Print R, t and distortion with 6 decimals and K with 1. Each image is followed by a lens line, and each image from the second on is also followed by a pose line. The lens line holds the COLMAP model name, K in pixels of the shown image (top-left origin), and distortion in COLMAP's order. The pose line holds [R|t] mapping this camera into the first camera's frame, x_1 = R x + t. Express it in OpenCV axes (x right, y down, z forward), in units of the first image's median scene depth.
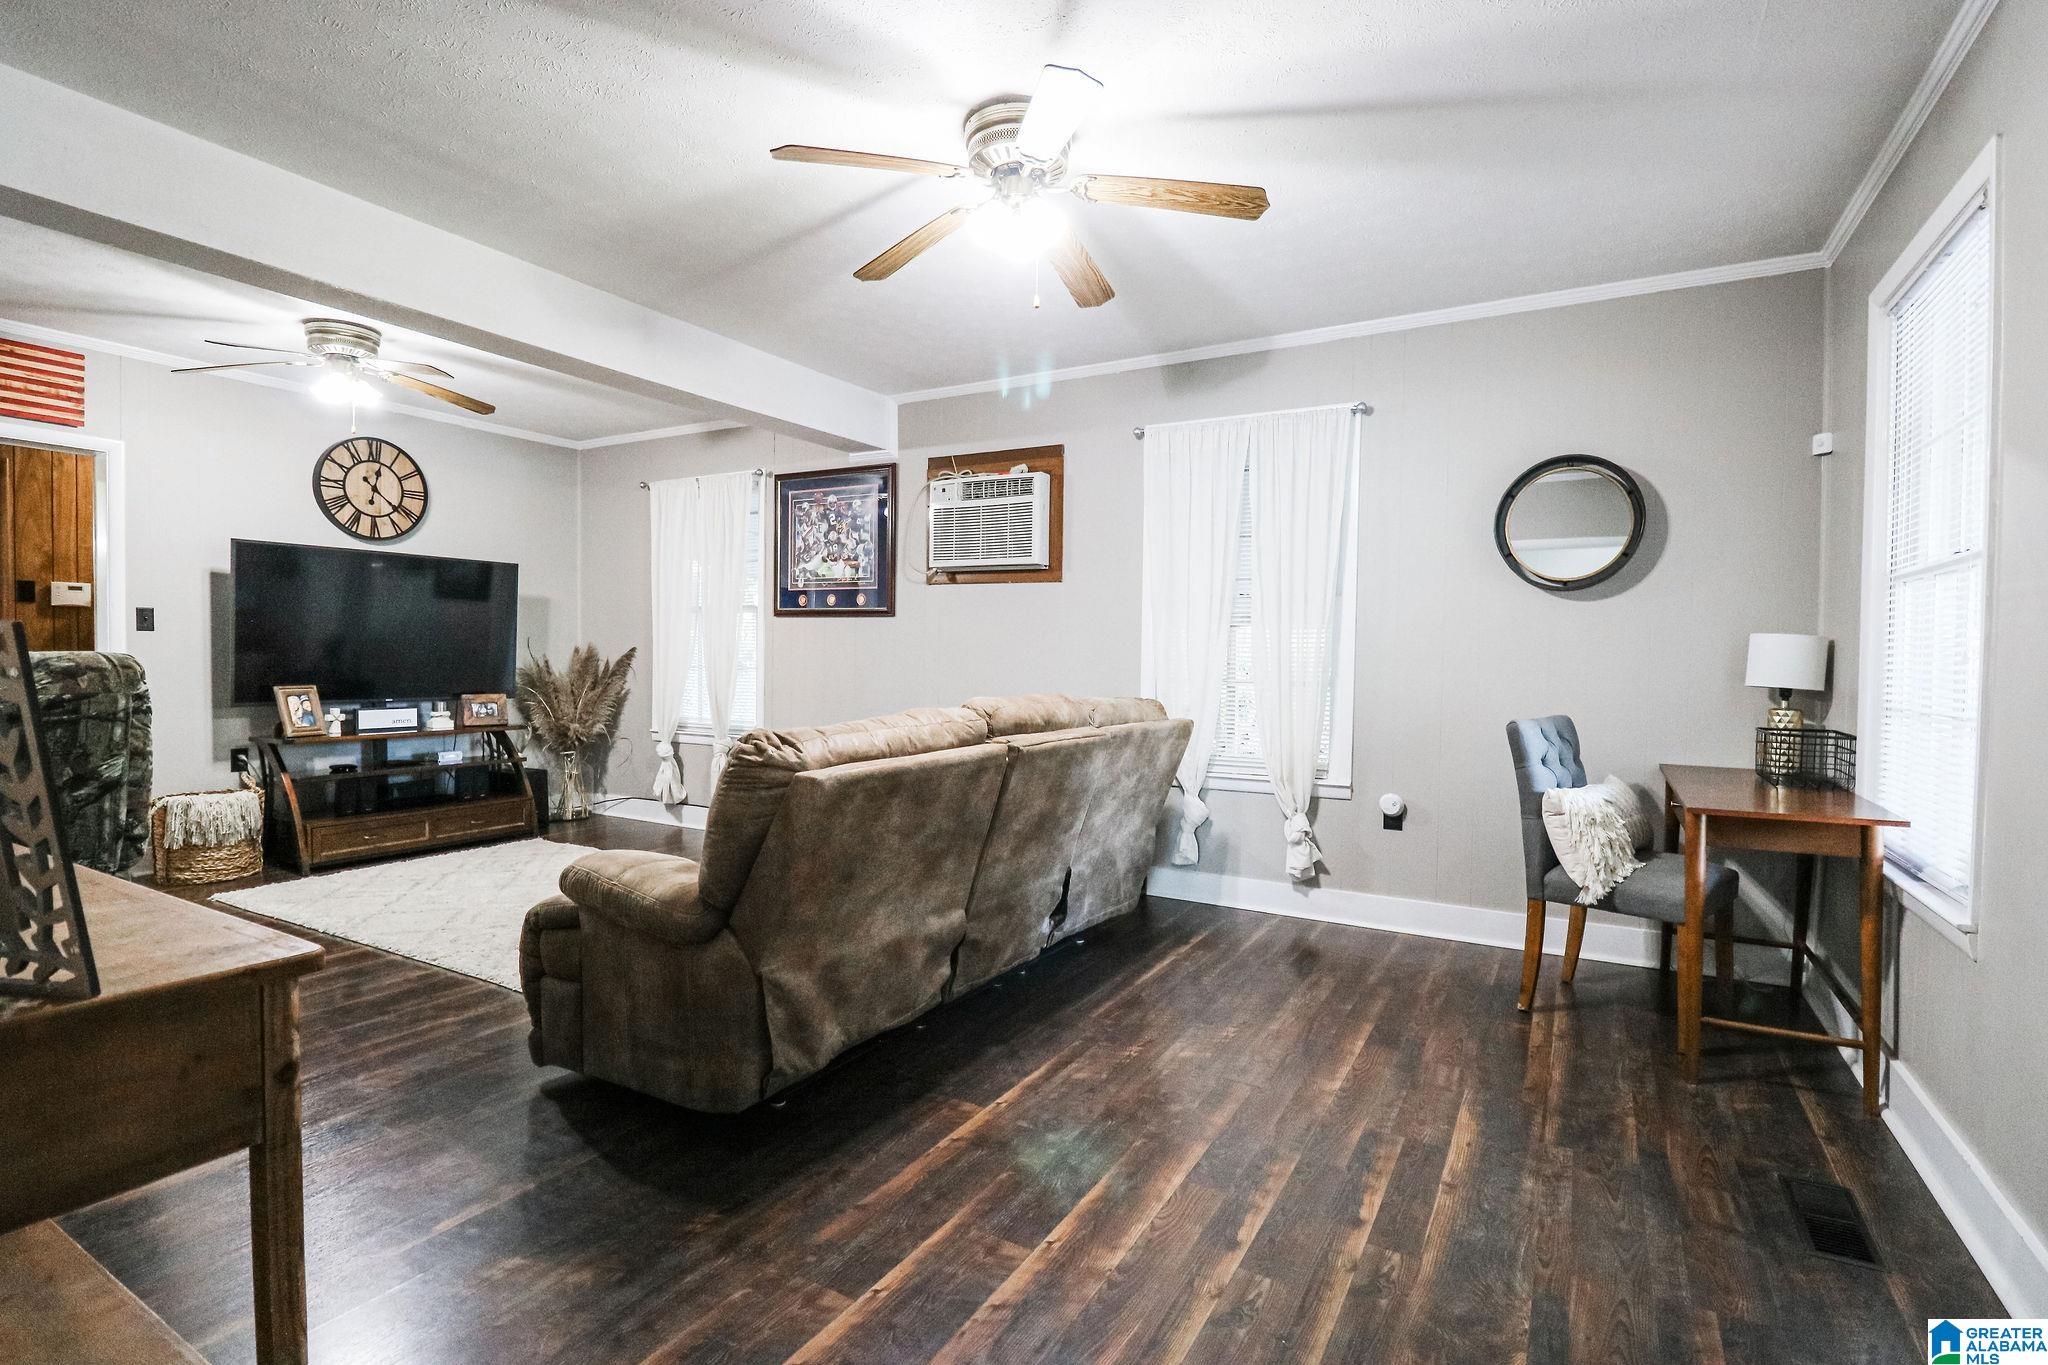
lens RADIAL K [[954.3, 0, 1031.6], [0, 954.3, 685.5], [0, 0, 1]] dist [0.000882, -0.013995]
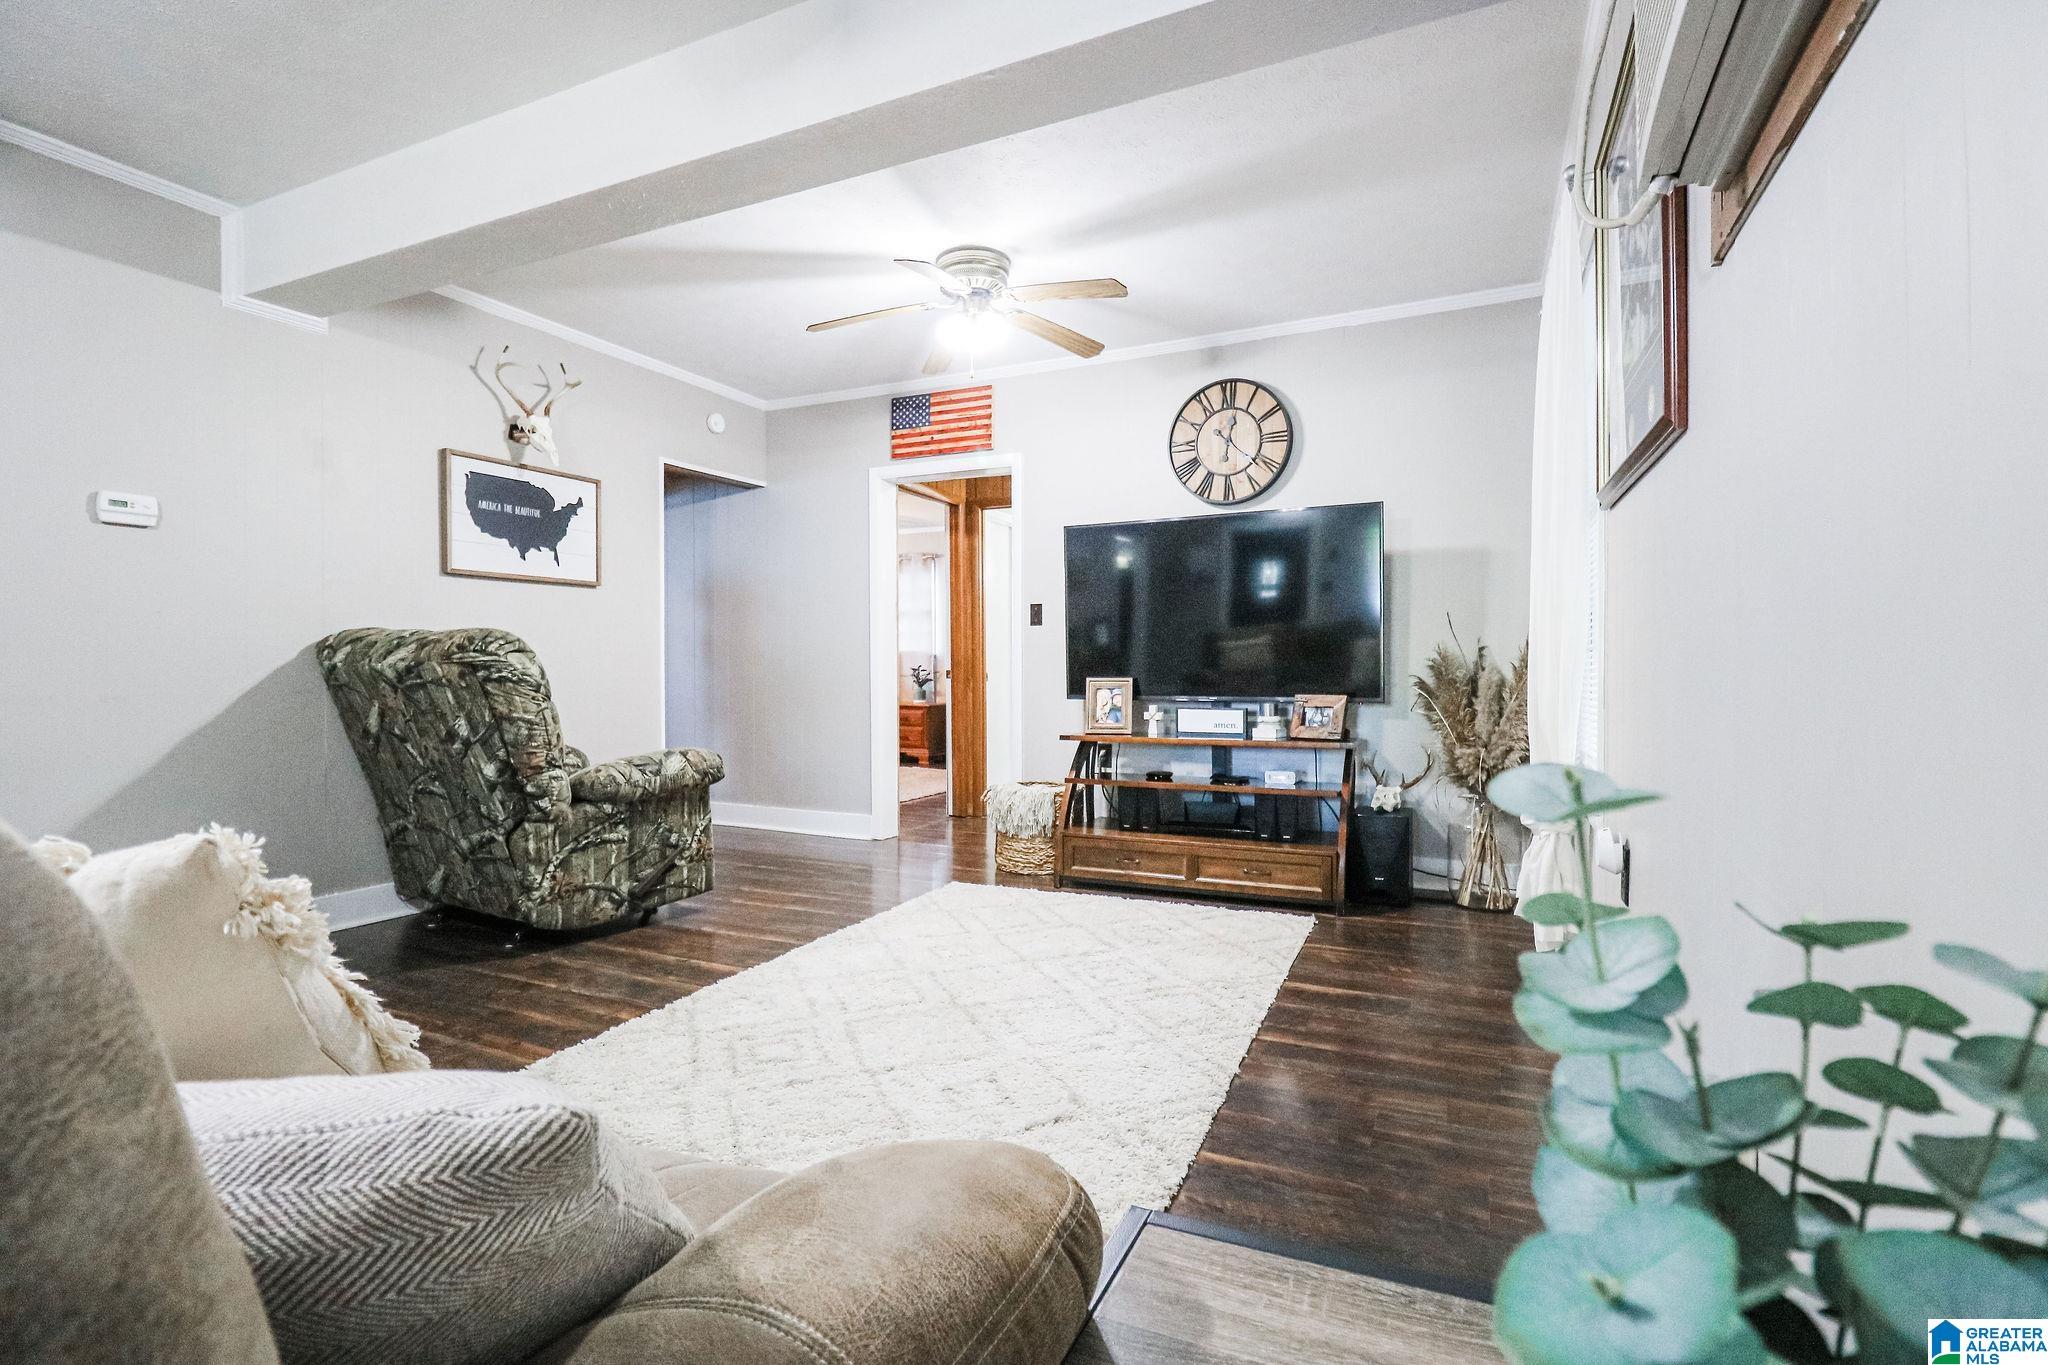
lens RADIAL K [[952.6, 0, 1027.9], [0, 952.6, 682.6], [0, 0, 1]] dist [-0.000850, -0.011607]
pose [[0.079483, 0.000781, -0.996836, 0.140007], [-0.026046, 0.999660, -0.001294, 0.008561], [0.996496, 0.026067, 0.079476, 0.931949]]
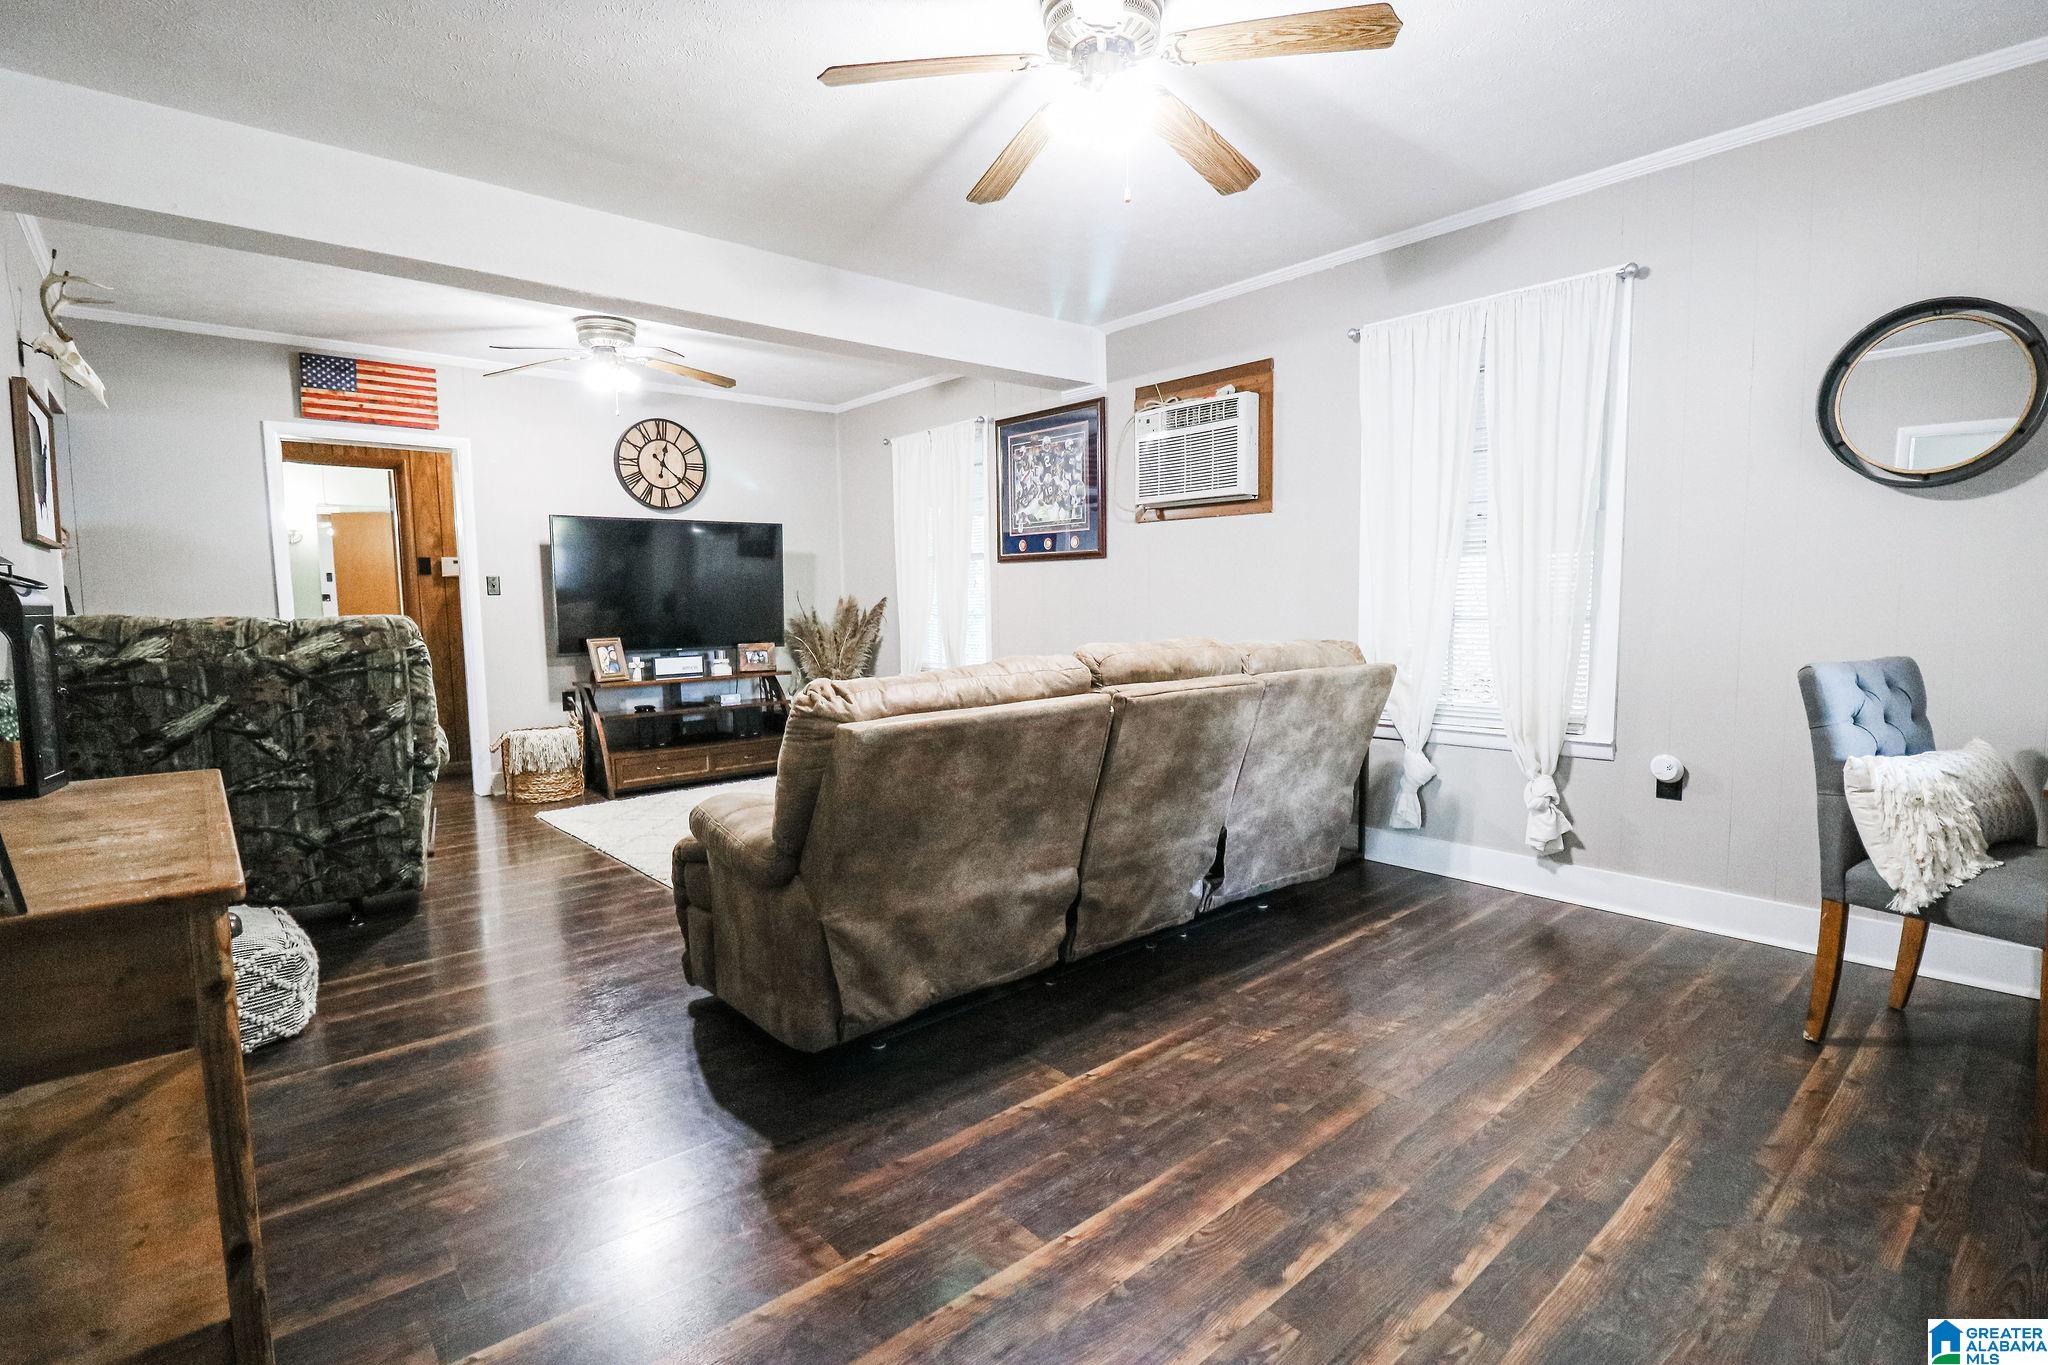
lens RADIAL K [[954.1, 0, 1027.8], [0, 954.1, 683.8], [0, 0, 1]] dist [-0.000139, -0.014868]
pose [[0.944506, 0.001862, -0.328489, 0.117835], [0.017723, 0.998239, 0.056616, -0.001072], [0.328016, -0.059296, 0.942809, 0.063084]]
